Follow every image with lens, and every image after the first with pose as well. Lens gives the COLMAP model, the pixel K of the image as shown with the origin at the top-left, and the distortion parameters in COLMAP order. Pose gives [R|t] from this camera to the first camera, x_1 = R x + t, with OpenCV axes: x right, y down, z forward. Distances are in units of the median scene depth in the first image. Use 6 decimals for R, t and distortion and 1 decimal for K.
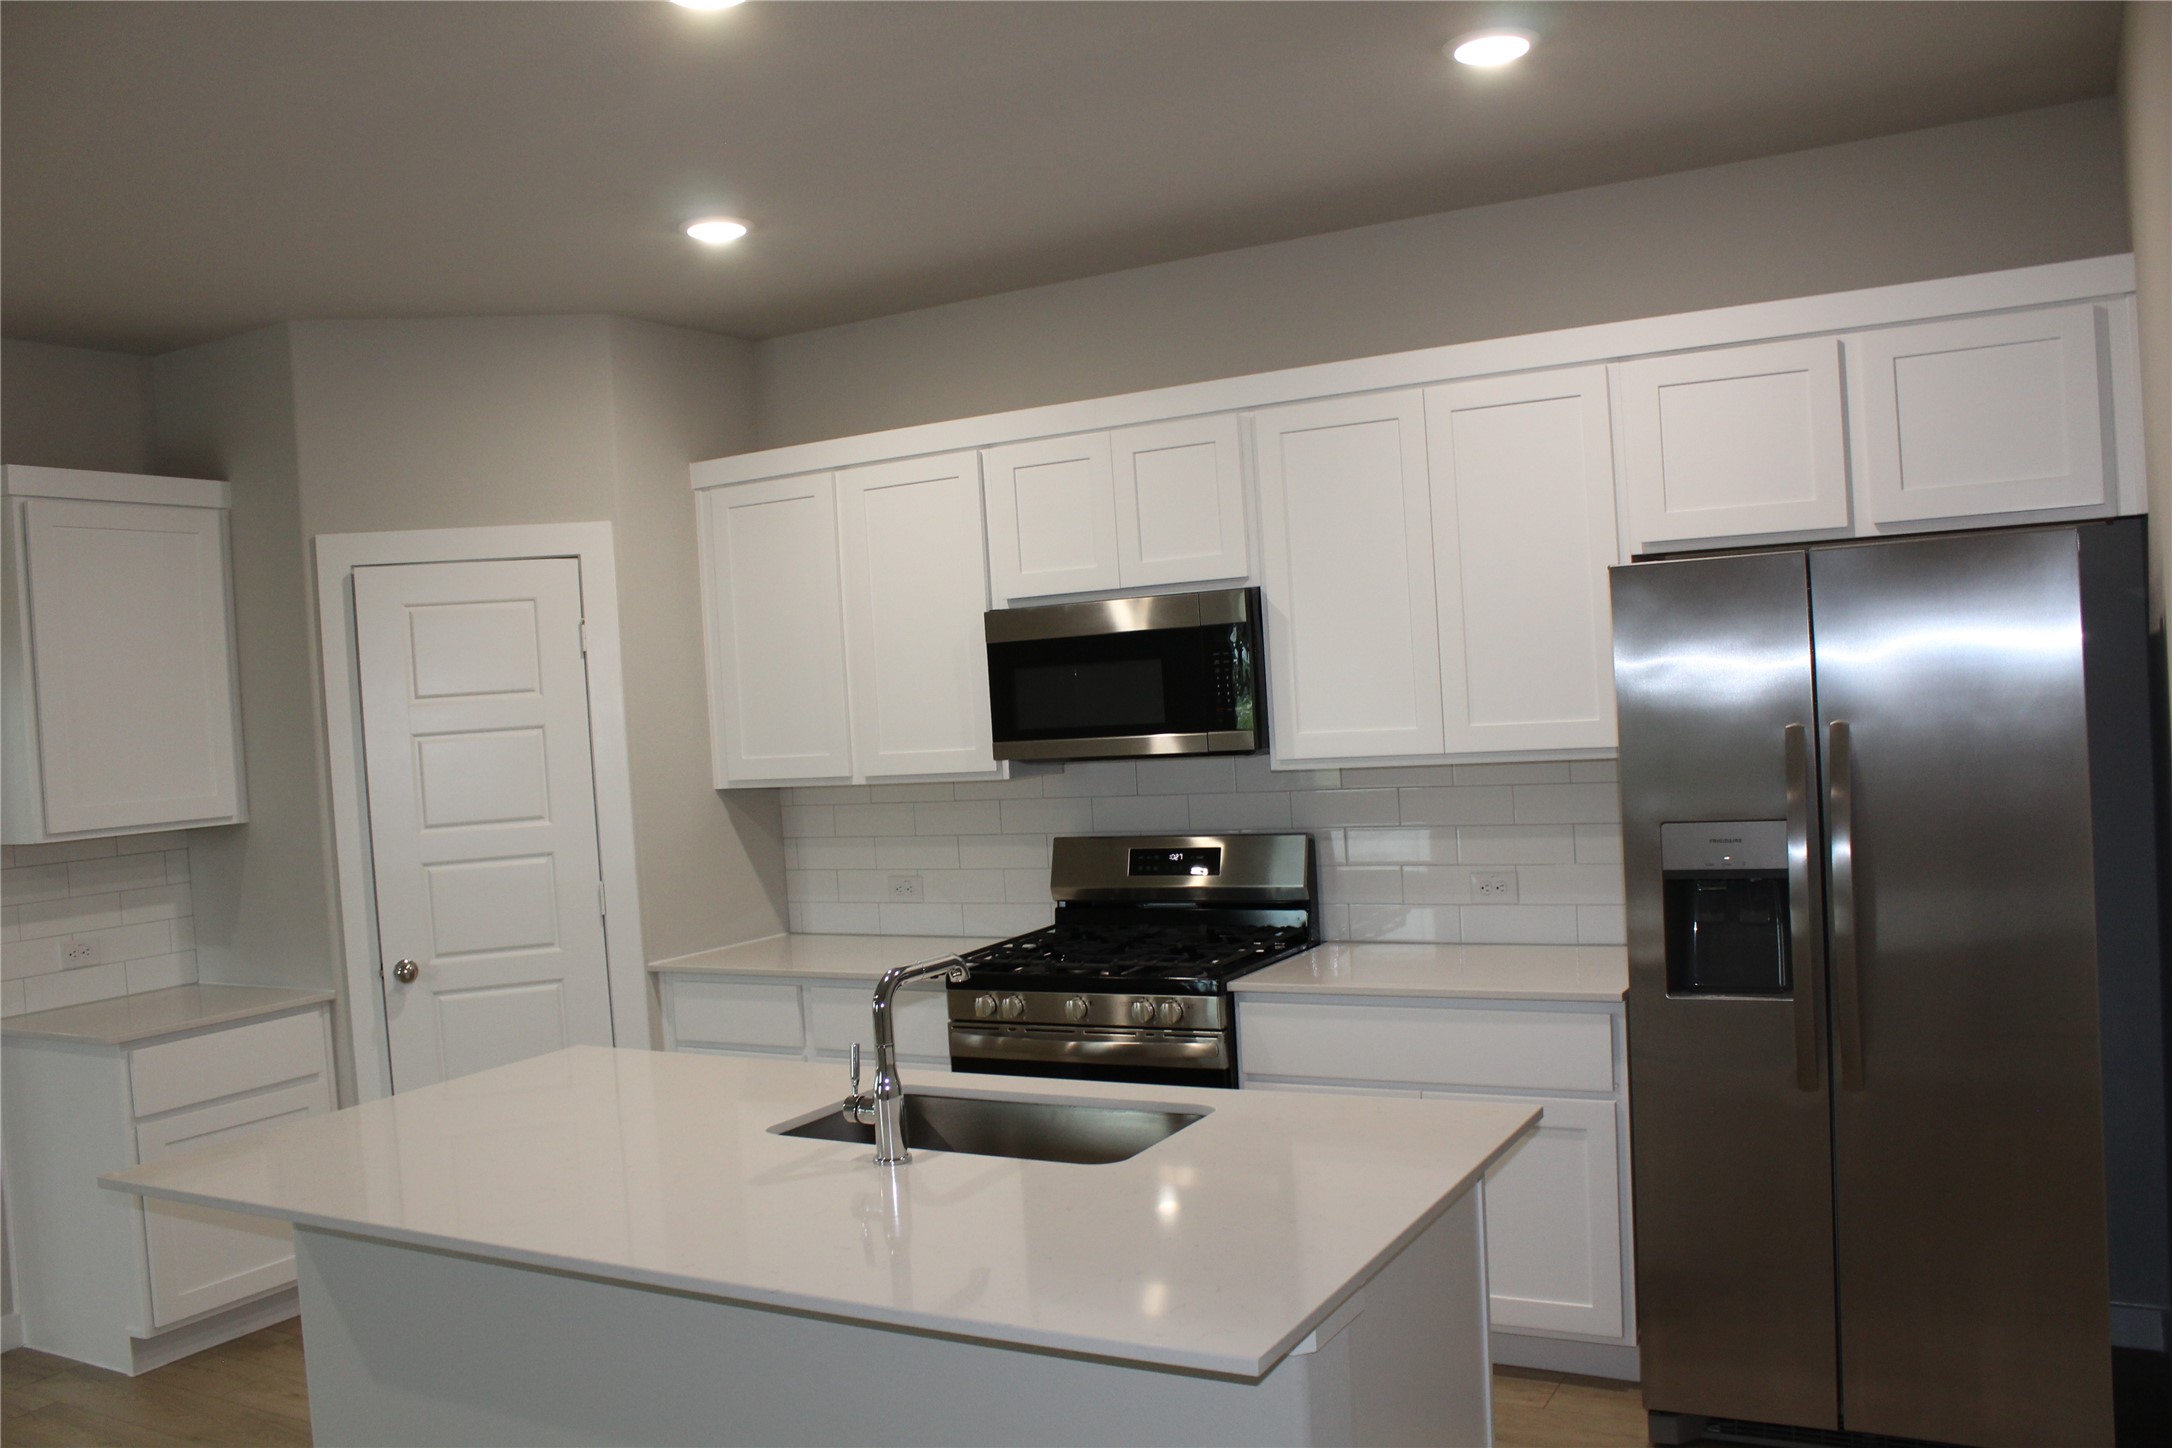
lens RADIAL K [[1784.1, 0, 1081.3], [0, 1784.1, 720.6], [0, 0, 1]] dist [-0.155825, 0.134244]
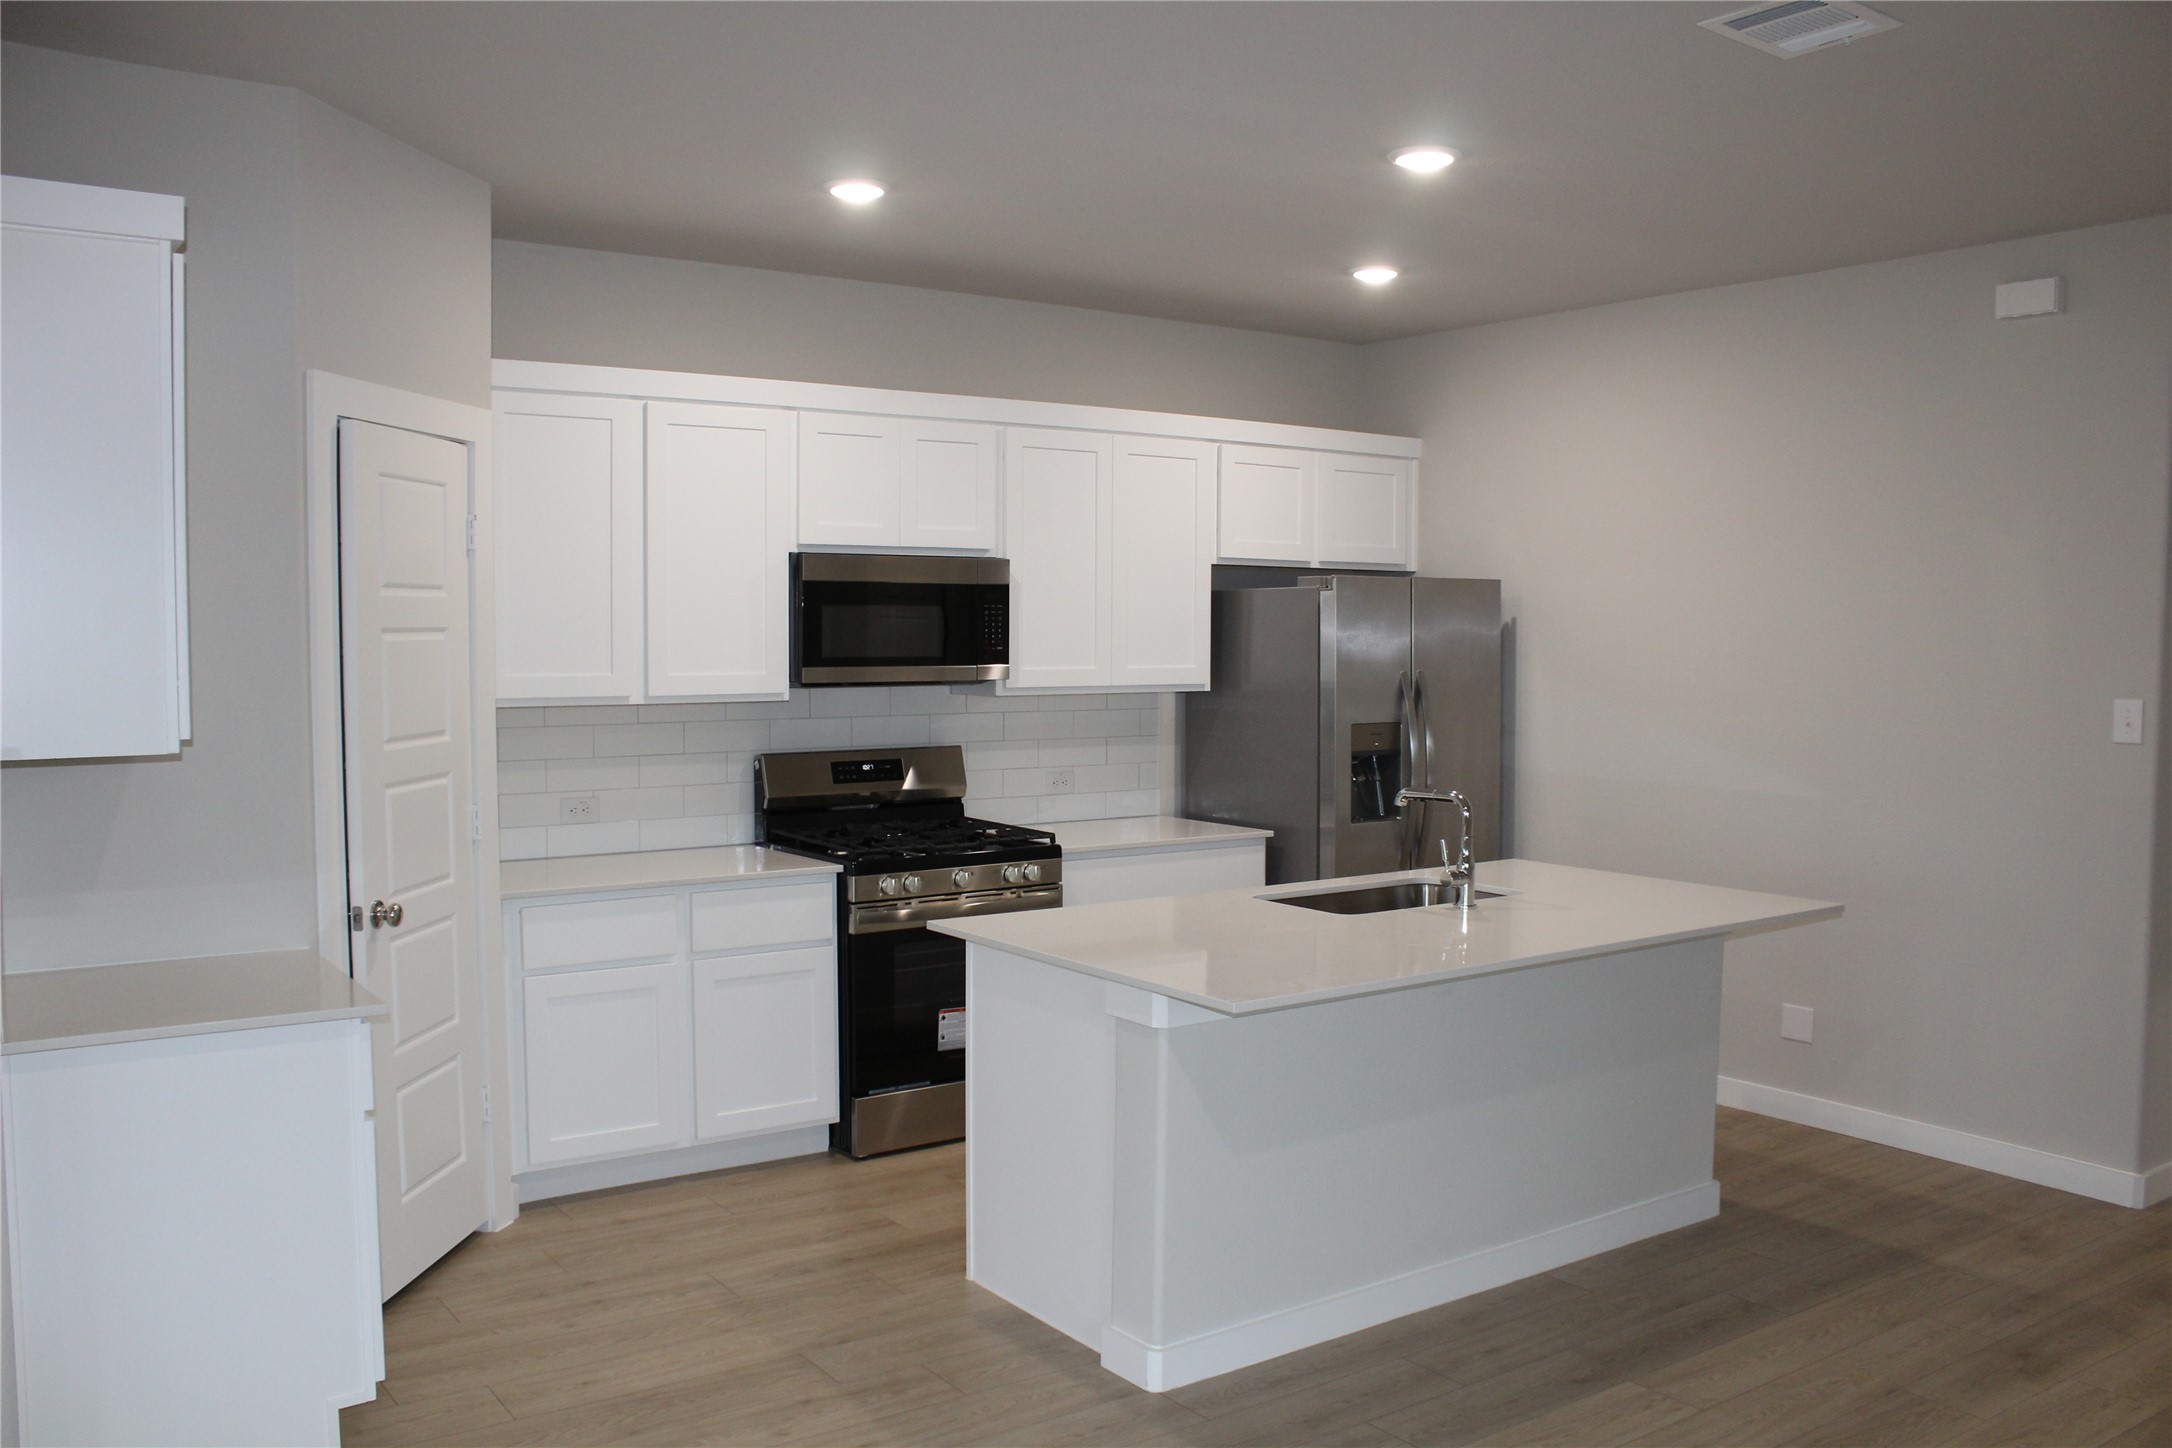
lens RADIAL K [[1784.1, 0, 1098.1], [0, 1784.1, 715.0], [0, 0, 1]] dist [-0.155825, 0.134244]
pose [[0.436315, 0.016953, 0.899634, -1.055293], [-0.015185, 0.999819, -0.011476, 0.056305], [-0.899666, -0.008654, 0.436493, 0.347935]]
